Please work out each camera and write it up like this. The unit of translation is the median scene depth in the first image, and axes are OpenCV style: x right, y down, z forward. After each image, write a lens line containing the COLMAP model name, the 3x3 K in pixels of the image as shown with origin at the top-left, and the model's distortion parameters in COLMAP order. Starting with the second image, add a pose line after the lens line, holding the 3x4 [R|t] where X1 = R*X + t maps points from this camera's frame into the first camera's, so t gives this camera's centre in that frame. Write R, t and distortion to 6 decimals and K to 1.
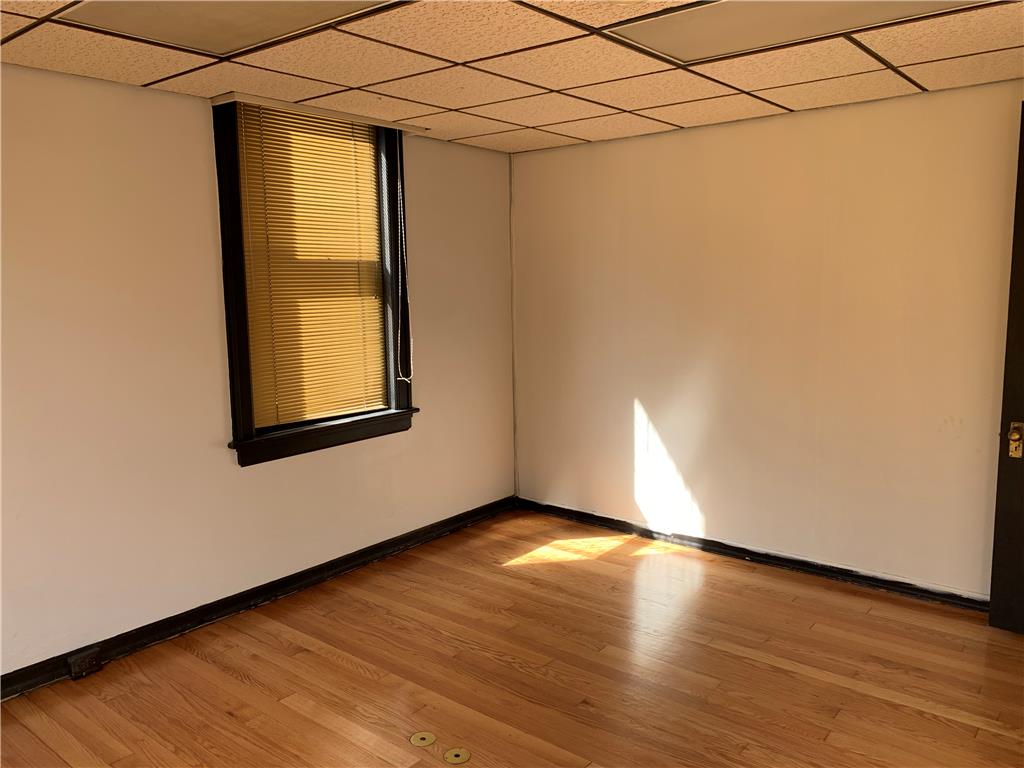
lens RADIAL K [[800.3, 0, 517.6], [0, 800.3, 384.4], [0, 0, 1]] dist [0.004947, -0.011231]
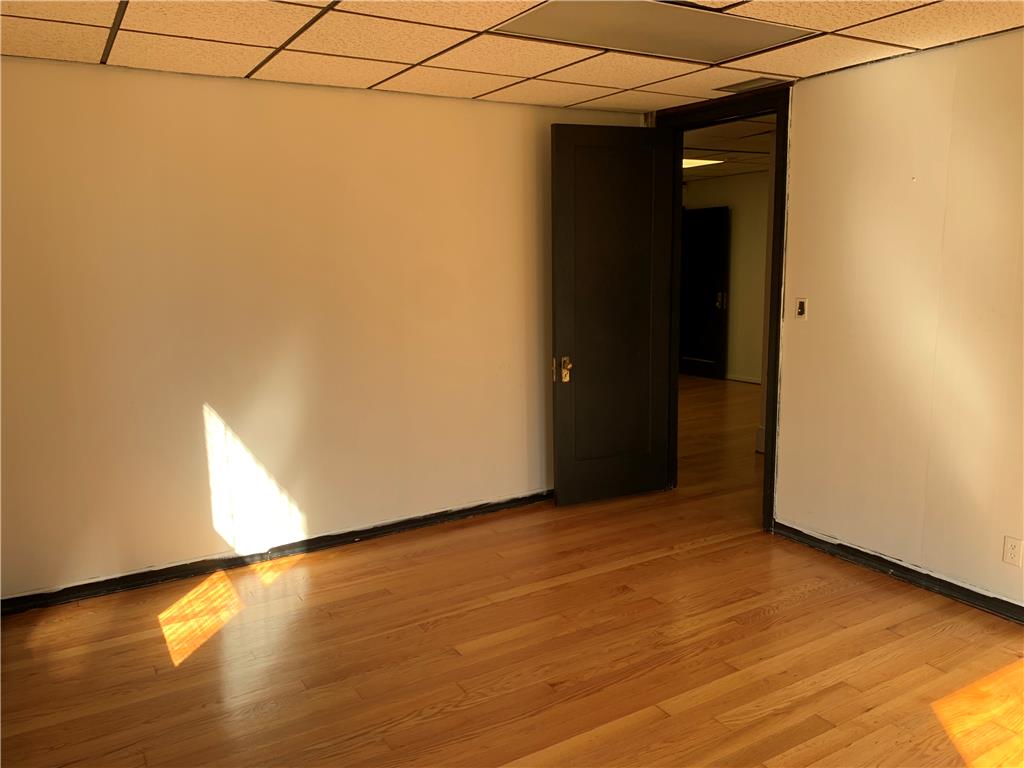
lens RADIAL K [[800.3, 0, 520.4], [0, 800.3, 377.3], [0, 0, 1]] dist [0.004947, -0.011231]
pose [[0.344863, -0.147103, 0.927055, -0.498099], [0.147775, 0.983836, 0.101140, -0.044606], [-0.926948, 0.102116, 0.361027, 0.425351]]
